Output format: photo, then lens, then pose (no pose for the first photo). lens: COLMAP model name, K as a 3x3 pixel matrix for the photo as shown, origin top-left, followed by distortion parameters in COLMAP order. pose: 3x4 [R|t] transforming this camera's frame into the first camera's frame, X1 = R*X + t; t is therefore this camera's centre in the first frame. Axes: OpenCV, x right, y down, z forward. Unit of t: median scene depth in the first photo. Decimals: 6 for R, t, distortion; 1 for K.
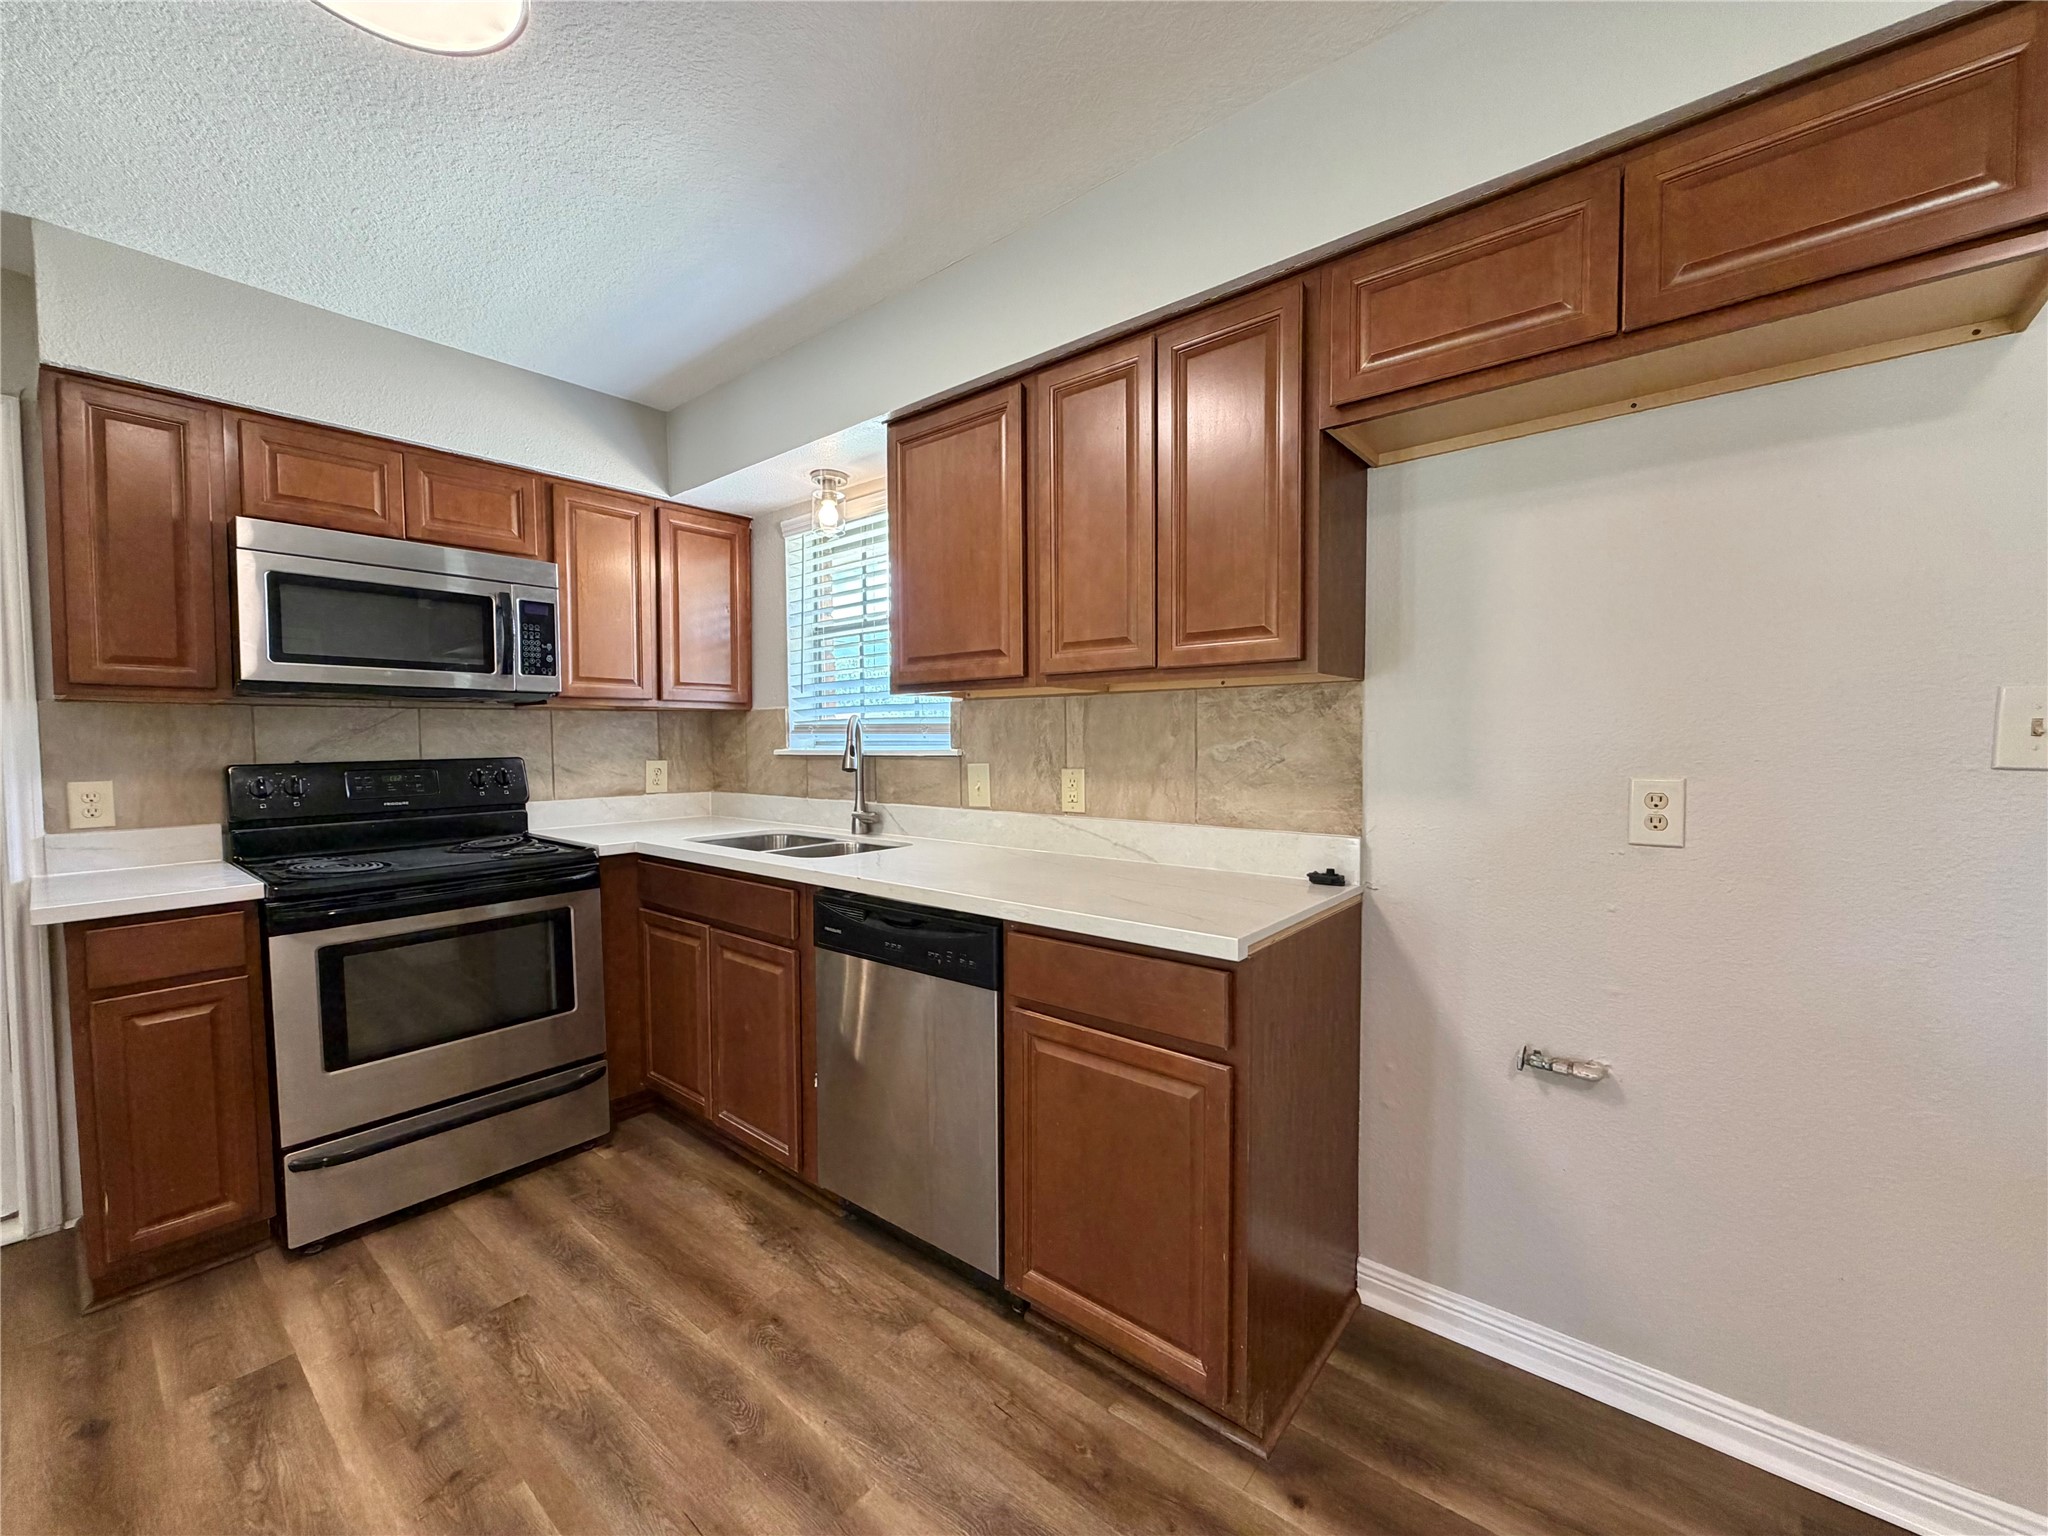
lens RADIAL K [[817.2, 0, 1019.3], [0, 817.2, 770.0], [0, 0, 1]] dist [-0.002414, 0.000887]
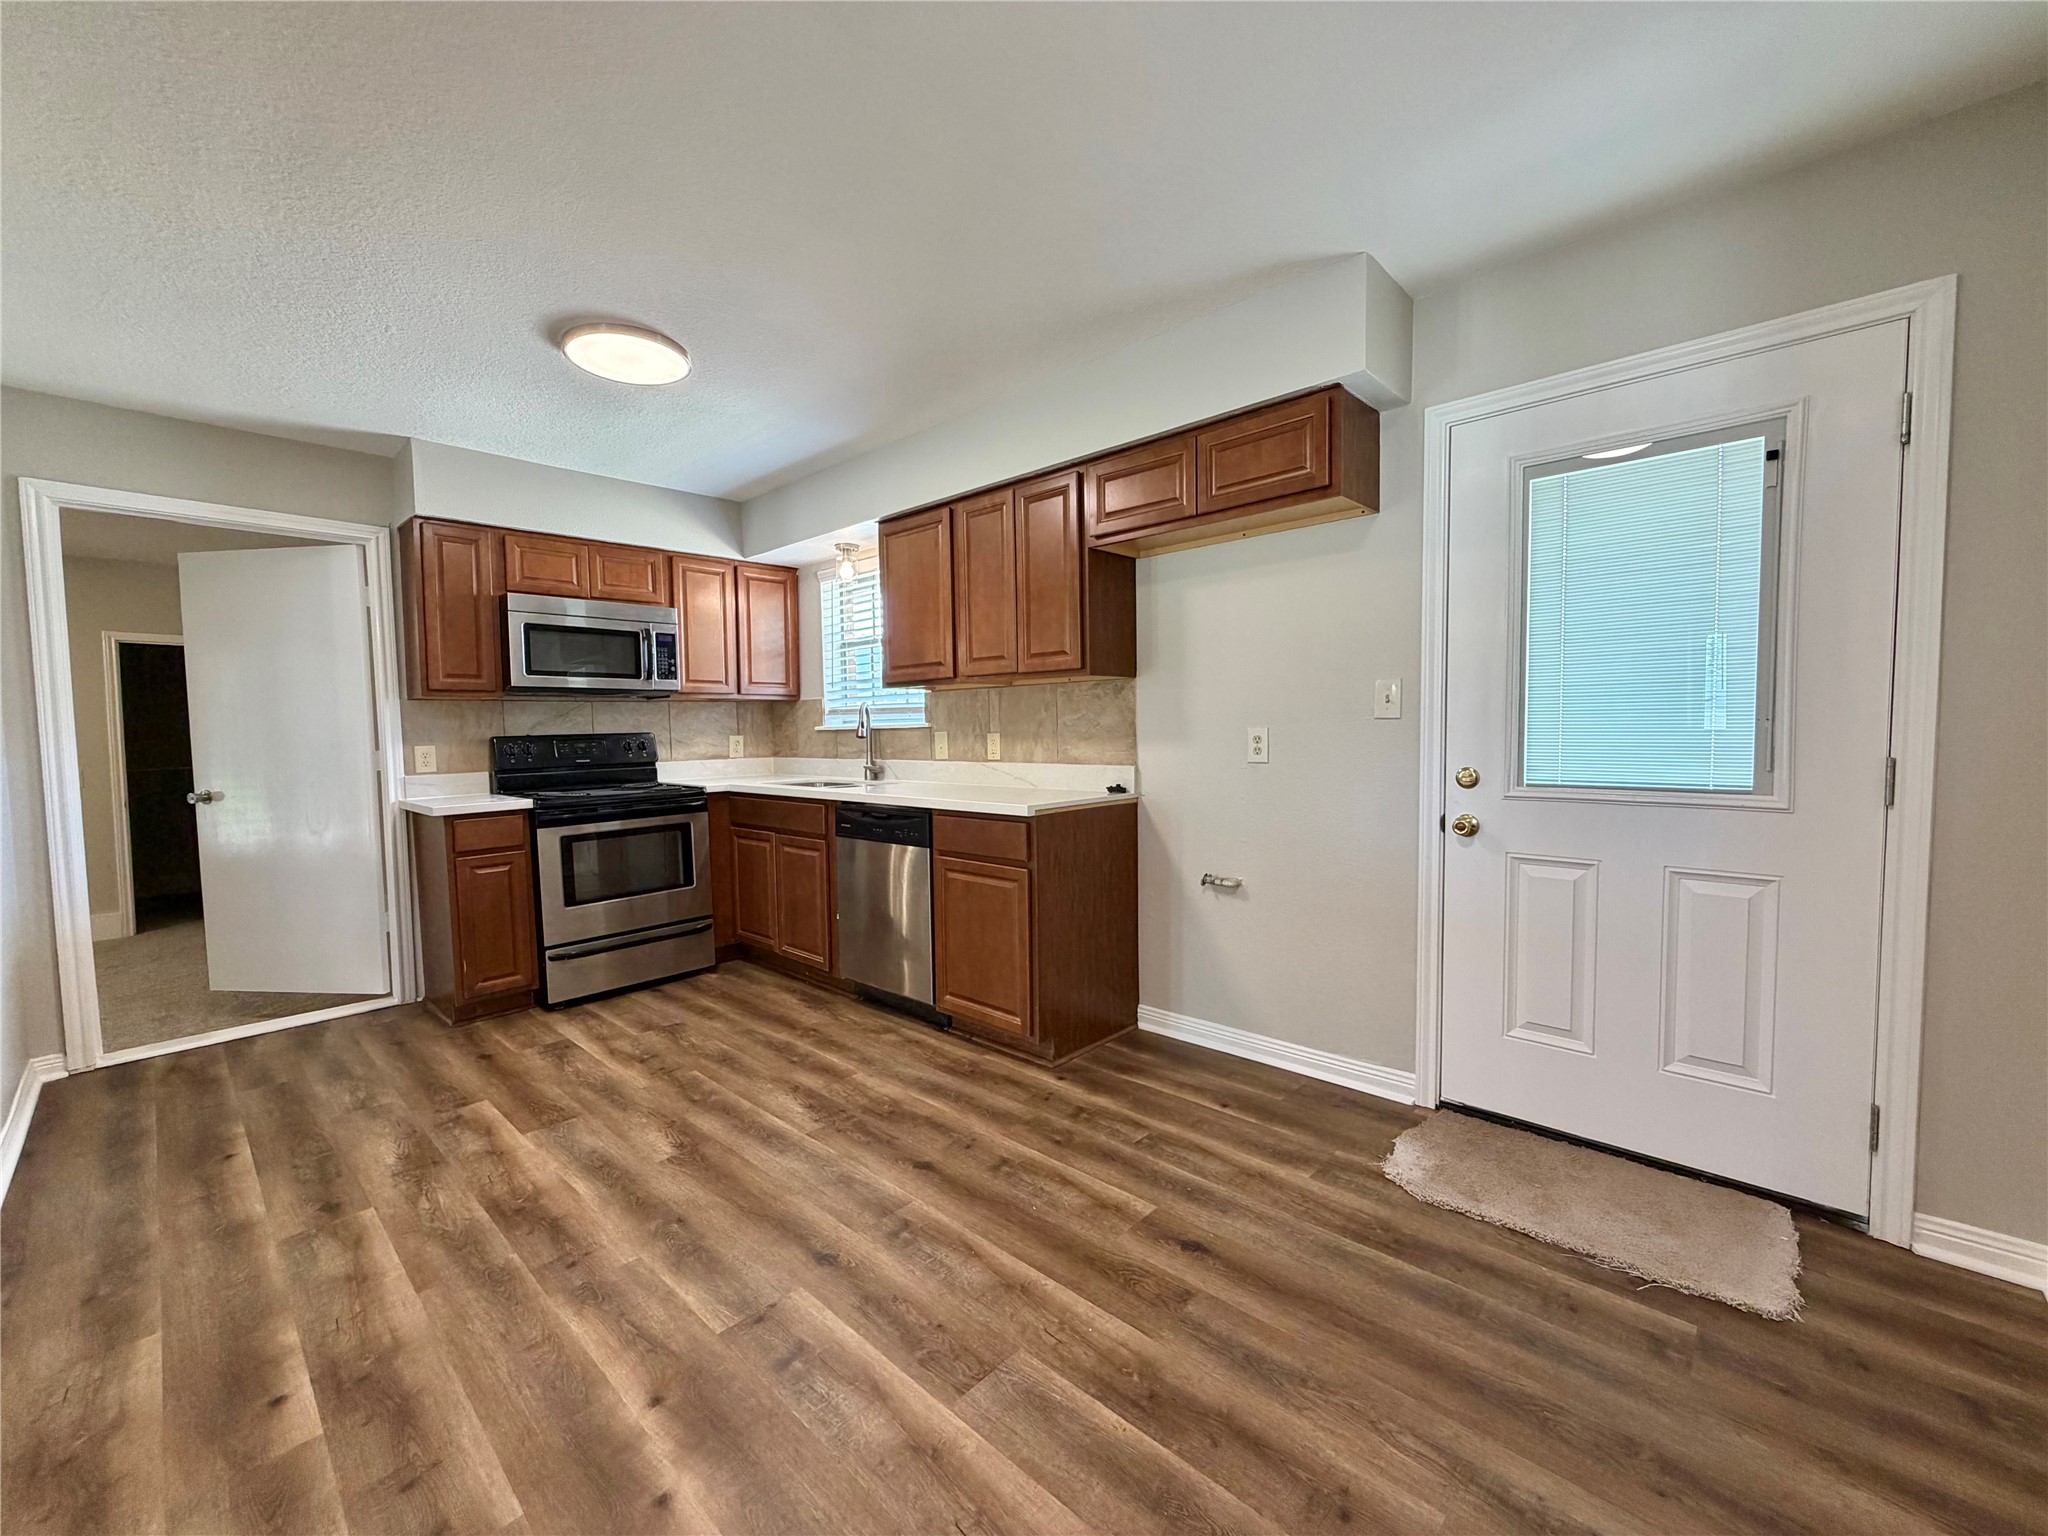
lens RADIAL K [[817.2, 0, 1020.4], [0, 817.2, 772.0], [0, 0, 1]] dist [-0.002414, 0.000887]
pose [[0.998208, -0.008480, -0.059237, 0.255580], [0.009484, 0.999816, 0.016686, 0.058580], [0.059085, -0.017218, 0.998104, -0.736308]]
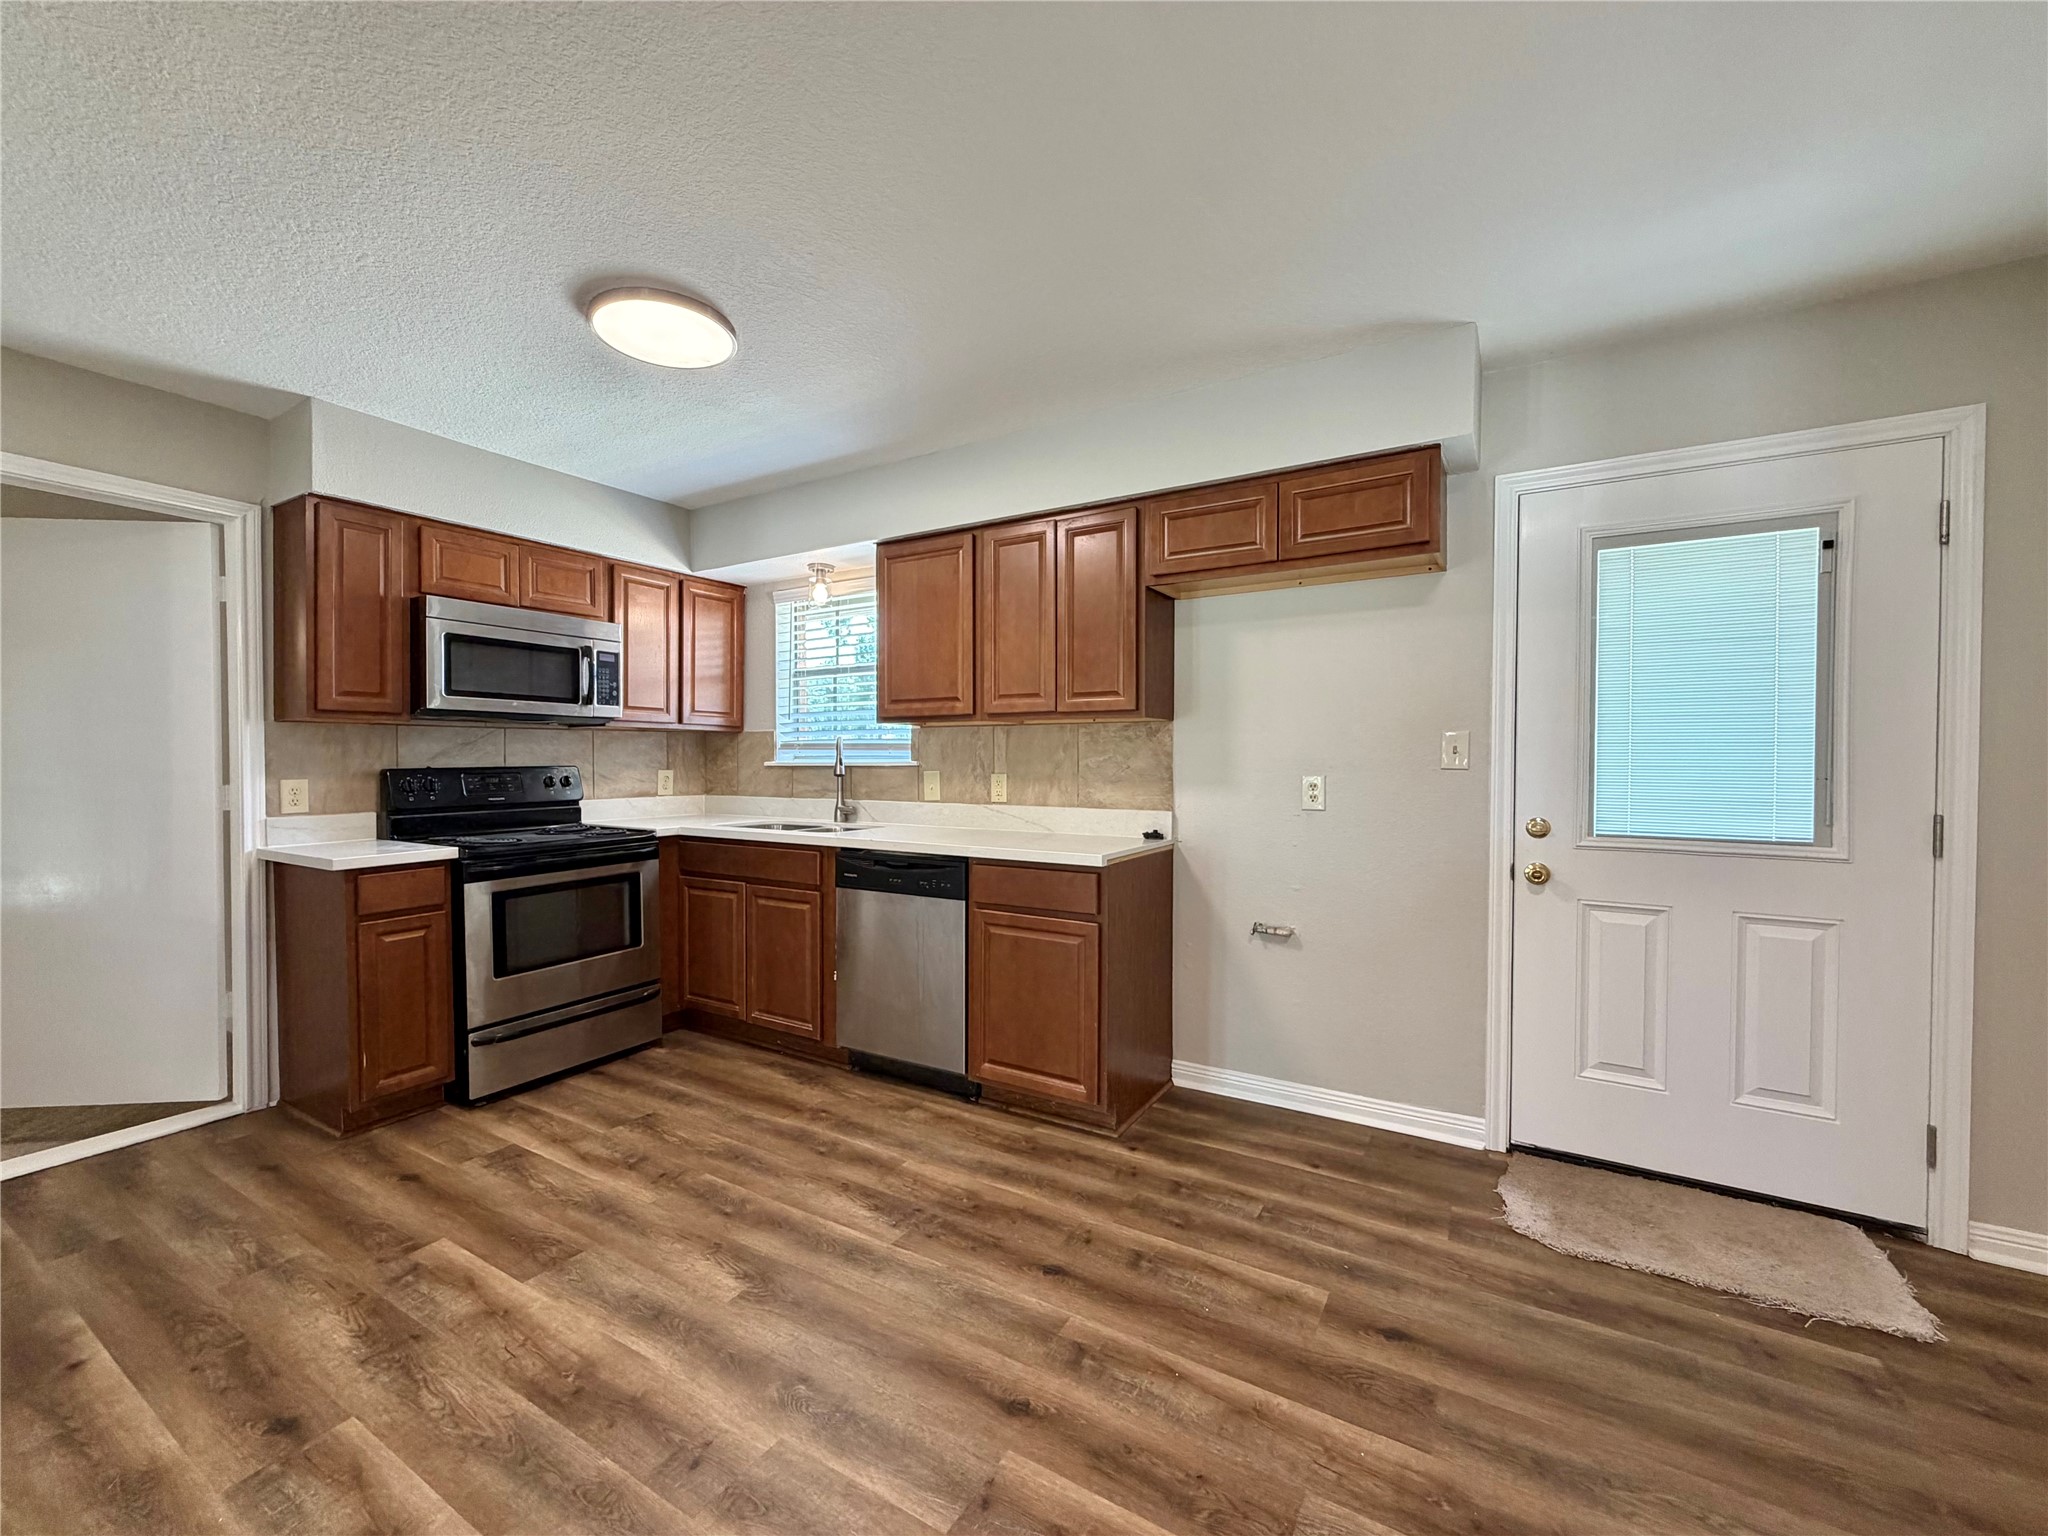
lens RADIAL K [[817.2, 0, 1019.9], [0, 817.2, 772.7], [0, 0, 1]] dist [-0.002414, 0.000887]
pose [[0.988405, 0.003899, 0.151793, -0.151047], [-0.000514, 0.999751, -0.022329, 0.036244], [-0.151842, 0.021992, 0.988160, -0.613946]]
